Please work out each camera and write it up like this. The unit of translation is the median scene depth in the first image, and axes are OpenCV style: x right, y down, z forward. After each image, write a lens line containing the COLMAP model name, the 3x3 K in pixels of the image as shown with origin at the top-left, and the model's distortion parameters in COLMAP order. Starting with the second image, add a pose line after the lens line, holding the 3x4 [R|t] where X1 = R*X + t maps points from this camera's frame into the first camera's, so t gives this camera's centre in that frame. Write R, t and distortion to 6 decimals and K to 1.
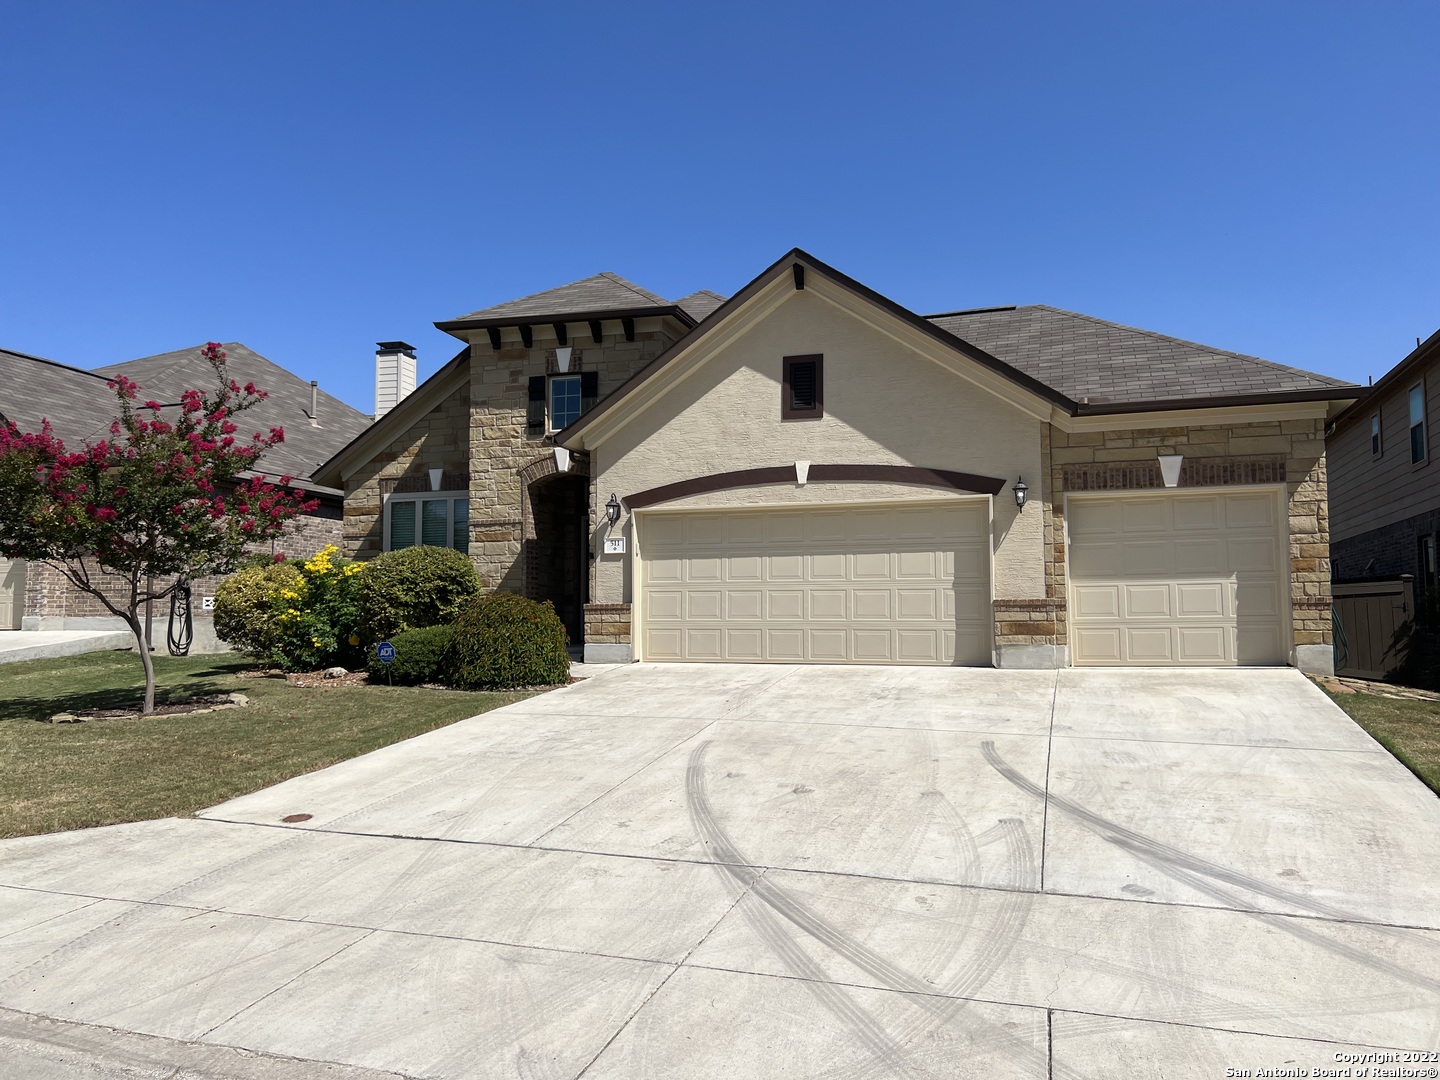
lens RADIAL K [[1079.0, 0, 723.9], [0, 1079.0, 542.1], [0, 0, 1]] dist [0.049675, -0.050426]
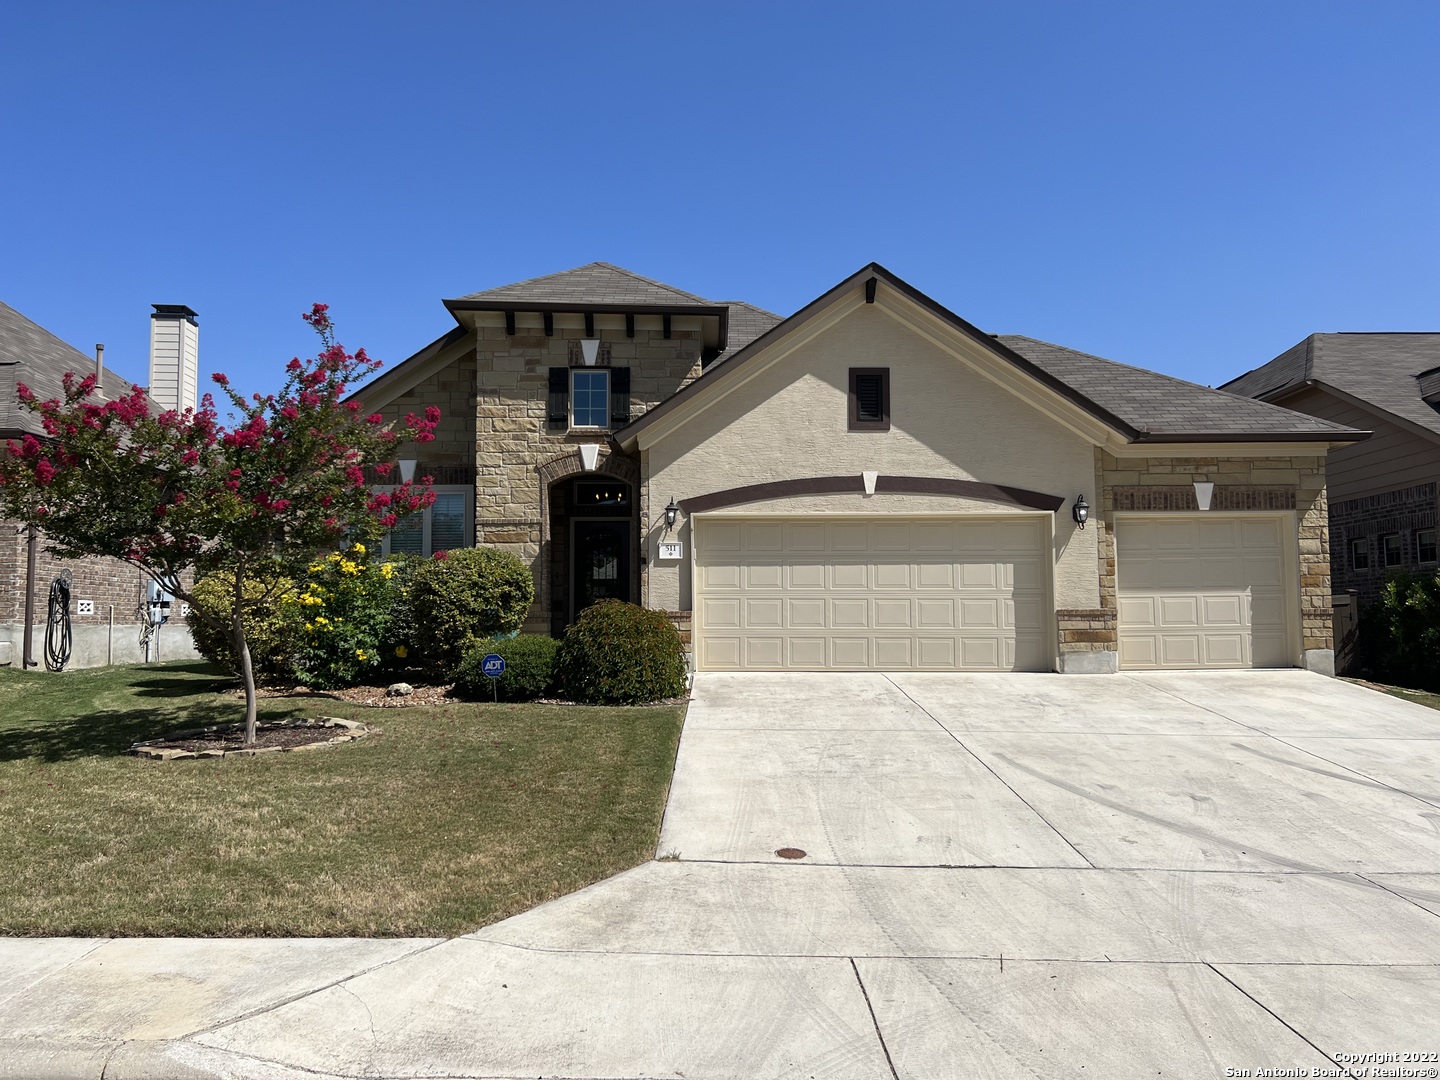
lens RADIAL K [[1079.0, 0, 715.1], [0, 1079.0, 534.9], [0, 0, 1]] dist [0.049675, -0.050426]
pose [[0.948715, 0.024689, 0.315167, -0.394553], [-0.022353, 0.999689, -0.011026, -0.001224], [-0.315341, 0.003416, 0.948972, 0.081965]]
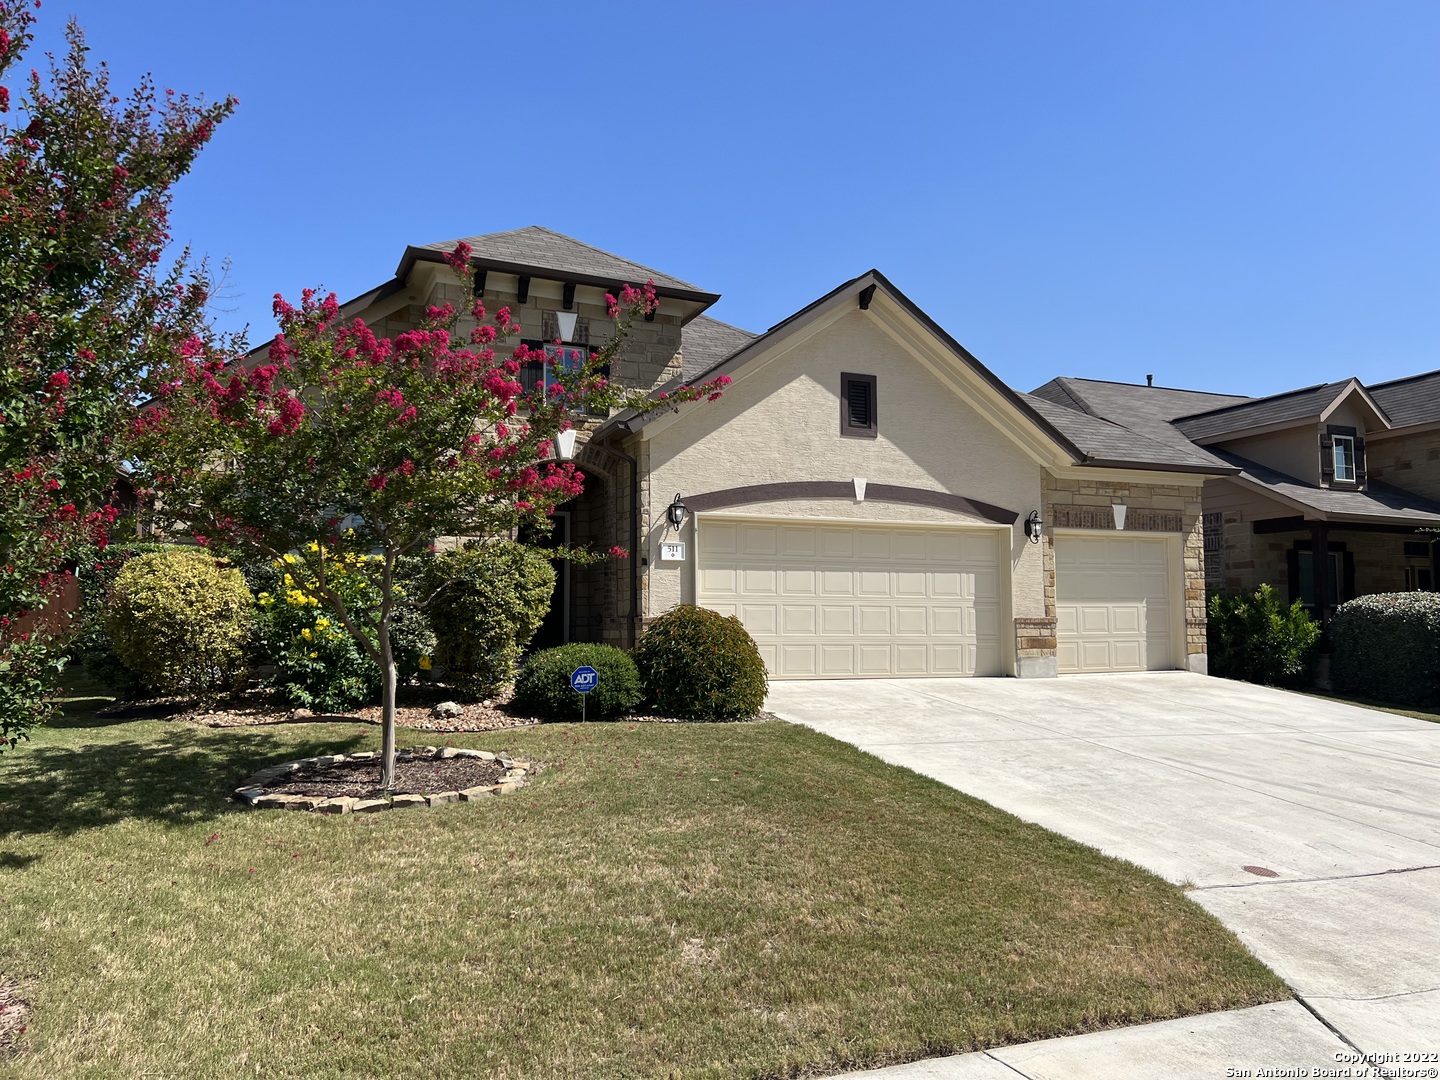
lens RADIAL K [[1079.0, 0, 721.4], [0, 1079.0, 544.2], [0, 0, 1]] dist [0.049675, -0.050426]
pose [[0.754842, 0.052051, 0.653838, -0.701086], [-0.051332, 0.998477, -0.020226, 0.014098], [-0.653894, -0.018295, 0.756365, 0.325312]]
